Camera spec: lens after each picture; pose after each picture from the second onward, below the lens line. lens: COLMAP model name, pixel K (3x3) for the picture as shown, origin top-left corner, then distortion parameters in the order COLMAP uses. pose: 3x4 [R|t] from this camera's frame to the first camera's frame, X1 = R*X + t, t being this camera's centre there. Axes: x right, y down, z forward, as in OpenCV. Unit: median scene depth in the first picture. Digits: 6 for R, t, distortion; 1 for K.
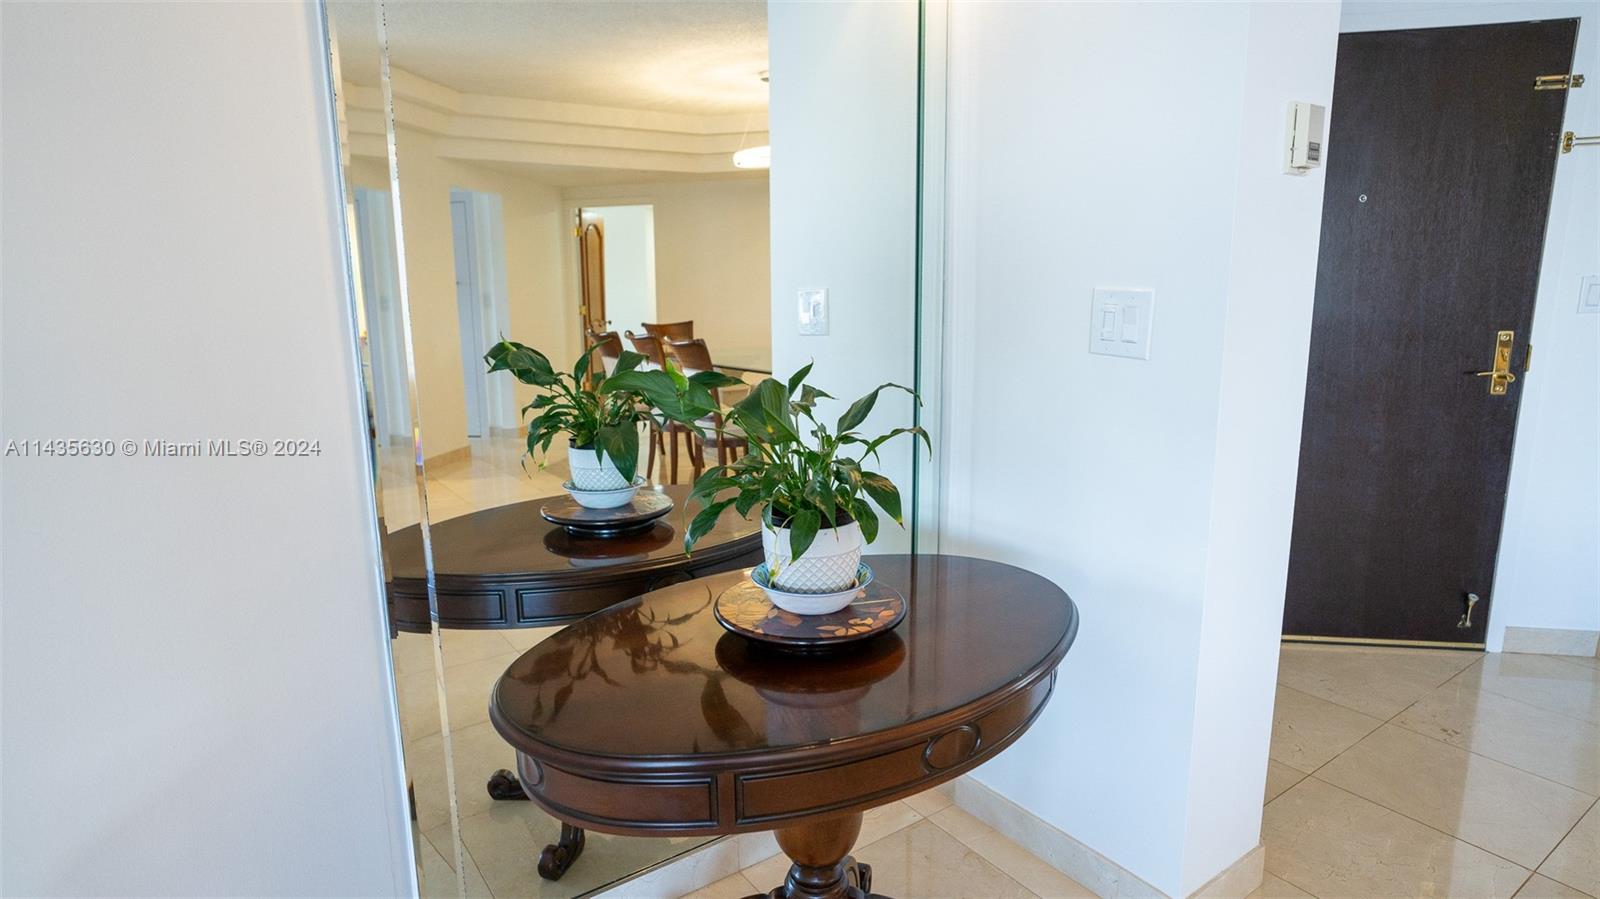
lens RADIAL K [[865.6, 0, 808.2], [0, 865.6, 463.8], [0, 0, 1]] dist [-0.052998, 0.037708]
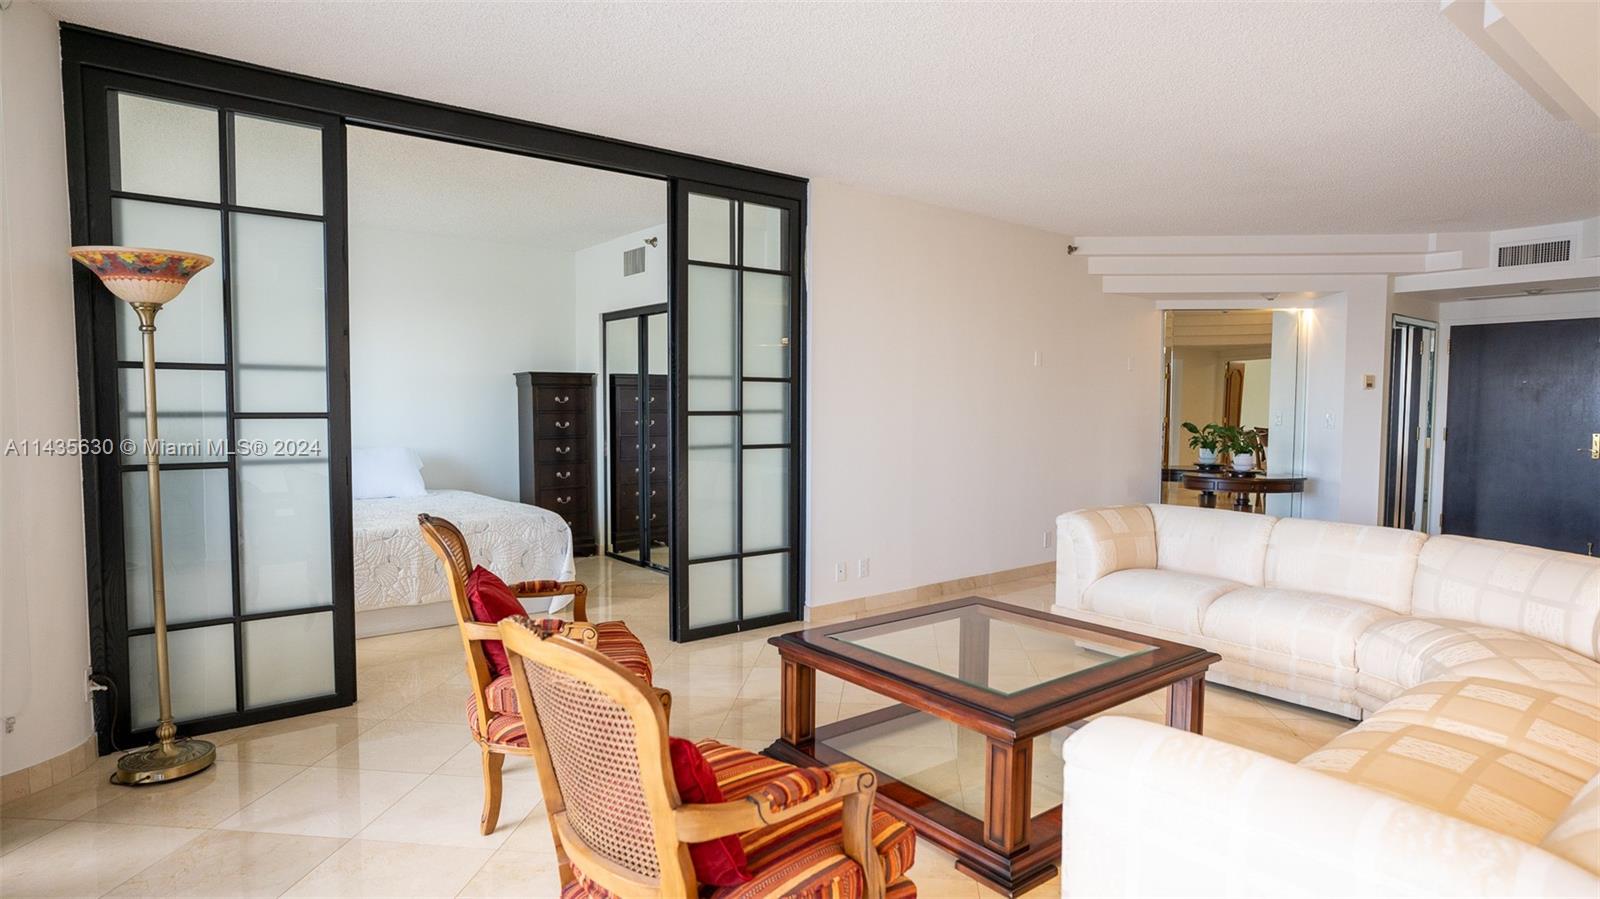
lens RADIAL K [[865.6, 0, 808.8], [0, 865.6, 445.2], [0, 0, 1]] dist [-0.052998, 0.037708]
pose [[0.746407, 0.046435, -0.663868, 1.022495], [-0.146037, 0.984676, -0.095320, 0.613902], [0.649269, 0.168097, 0.741750, -3.180059]]
